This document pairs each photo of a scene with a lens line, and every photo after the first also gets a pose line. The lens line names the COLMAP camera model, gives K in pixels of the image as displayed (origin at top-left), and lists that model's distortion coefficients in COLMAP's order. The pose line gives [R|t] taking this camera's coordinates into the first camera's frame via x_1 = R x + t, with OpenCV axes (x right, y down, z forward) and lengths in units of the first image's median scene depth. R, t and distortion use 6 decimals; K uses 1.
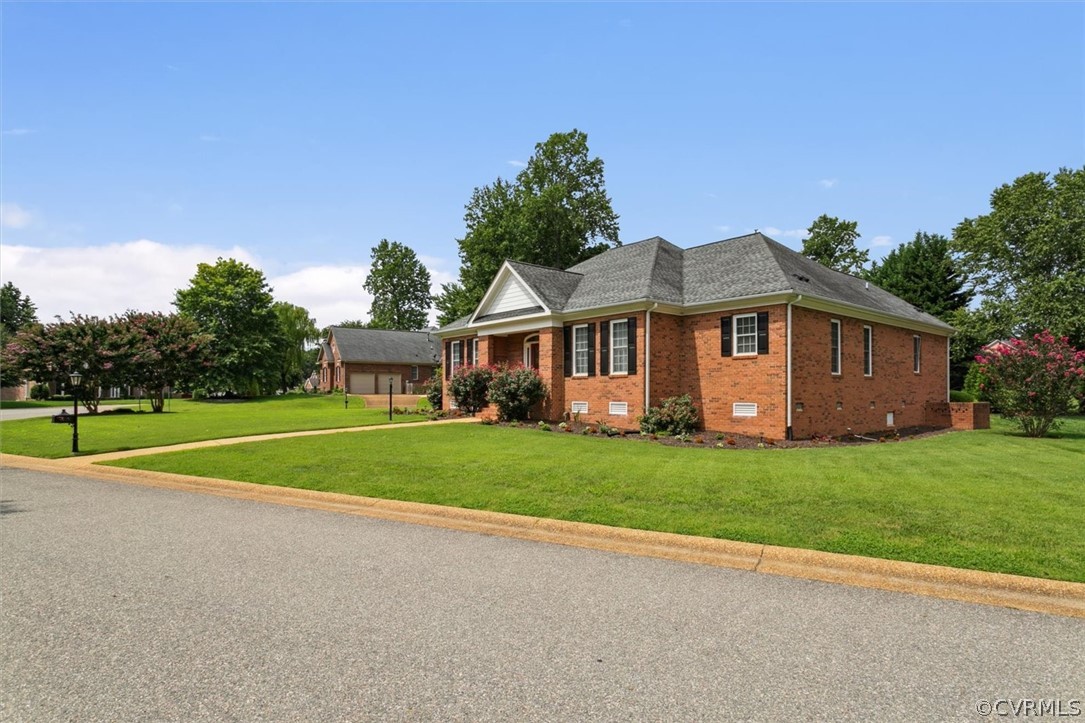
lens RADIAL K [[564.1, 0, 541.5], [0, 564.1, 356.2], [0, 0, 1]] dist [0.001178, 0.000695]
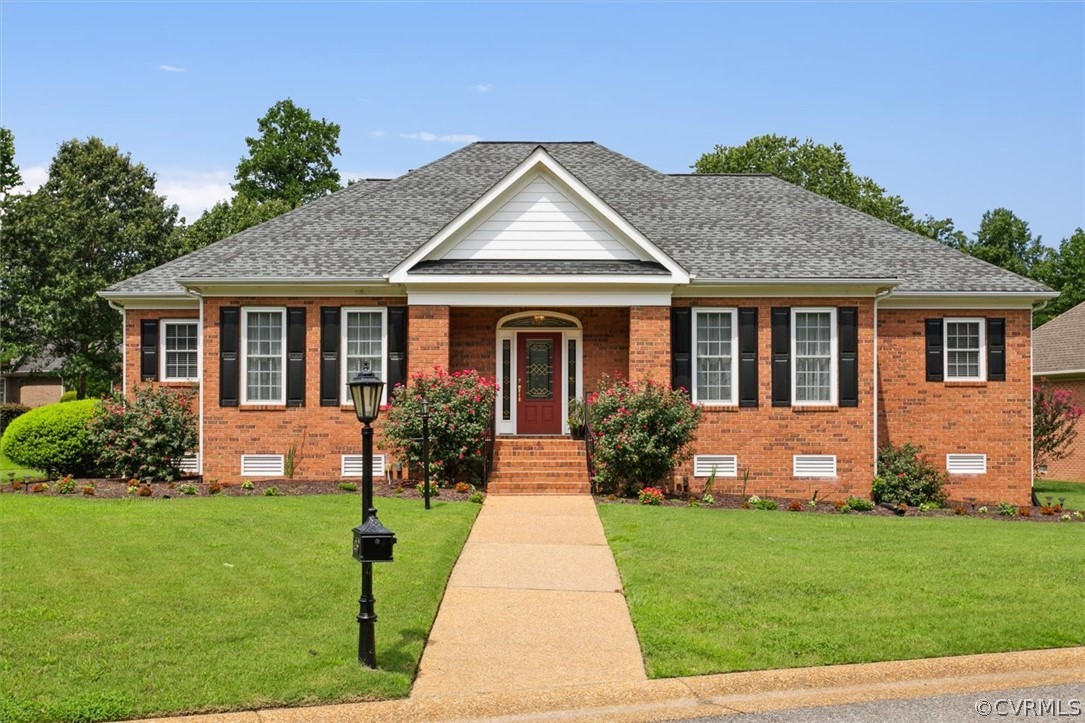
lens RADIAL K [[1251.1, 0, 542.5], [0, 1251.1, 361.5], [0, 0, 1]] dist [0.016192, 0.019640]
pose [[0.629657, 0.050371, 0.775238, -0.969536], [-0.046989, 0.998538, -0.026715, 0.033712], [-0.775451, -0.019606, 0.631104, 0.415680]]
